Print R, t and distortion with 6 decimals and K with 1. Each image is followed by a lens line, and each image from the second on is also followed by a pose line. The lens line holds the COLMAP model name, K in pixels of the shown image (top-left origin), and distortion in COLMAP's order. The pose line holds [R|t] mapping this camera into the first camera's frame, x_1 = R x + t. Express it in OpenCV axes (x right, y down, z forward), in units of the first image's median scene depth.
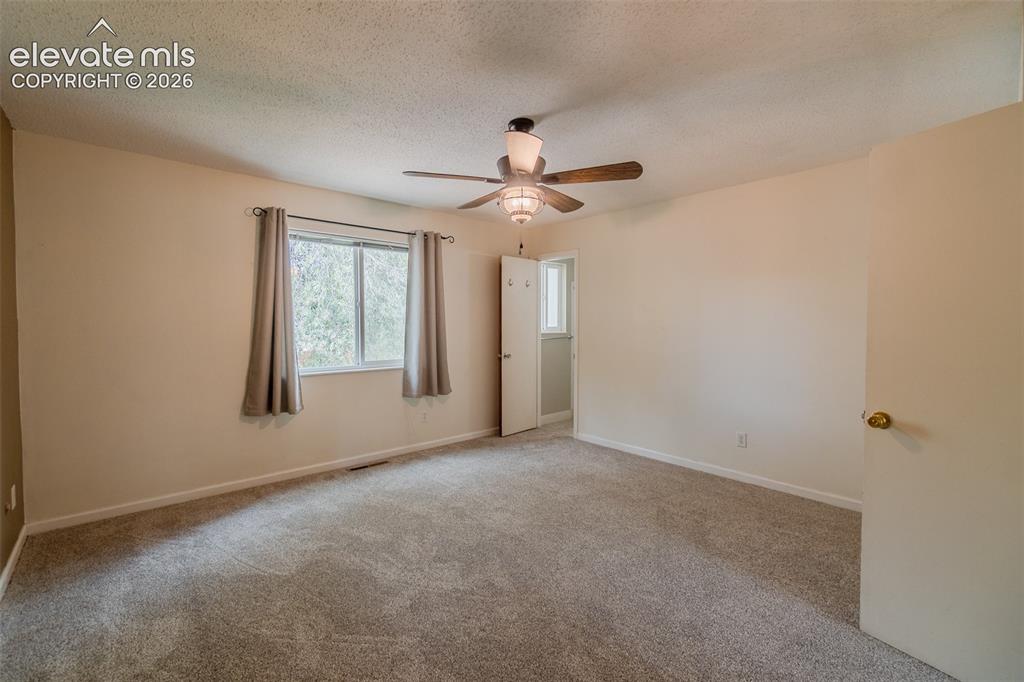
lens RADIAL K [[451.0, 0, 505.7], [0, 451.0, 331.1], [0, 0, 1]] dist [-0.009356, 0.005457]
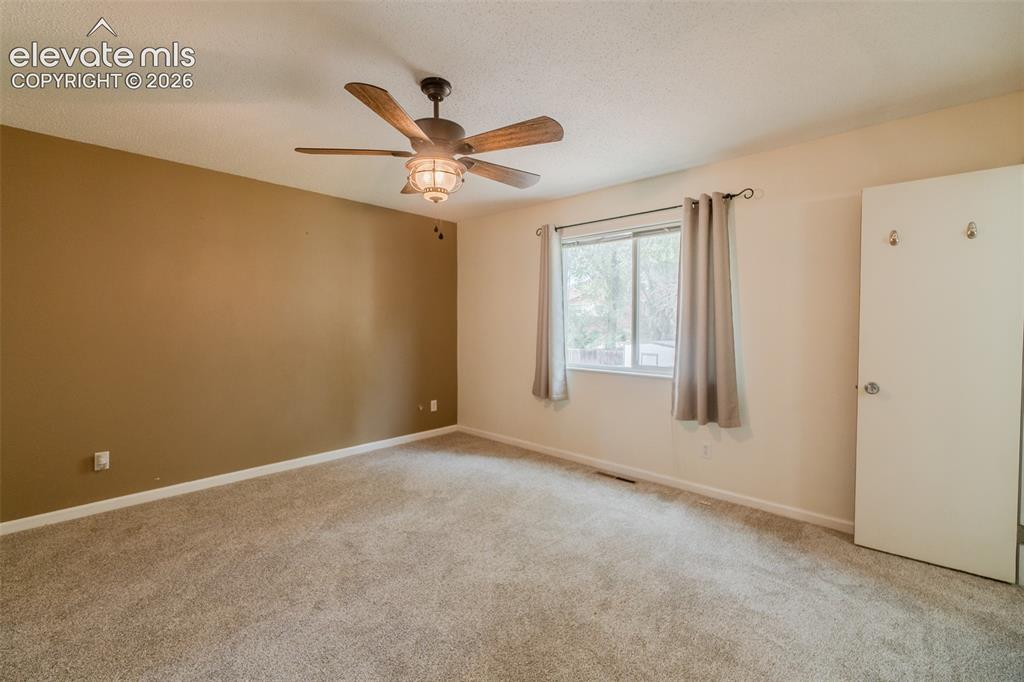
lens RADIAL K [[451.0, 0, 487.3], [0, 451.0, 326.0], [0, 0, 1]] dist [-0.009356, 0.005457]
pose [[0.056154, 0.016439, -0.998287, 0.577810], [-0.018694, 0.999706, 0.015411, -0.017624], [0.998247, 0.017797, 0.056444, 0.665377]]
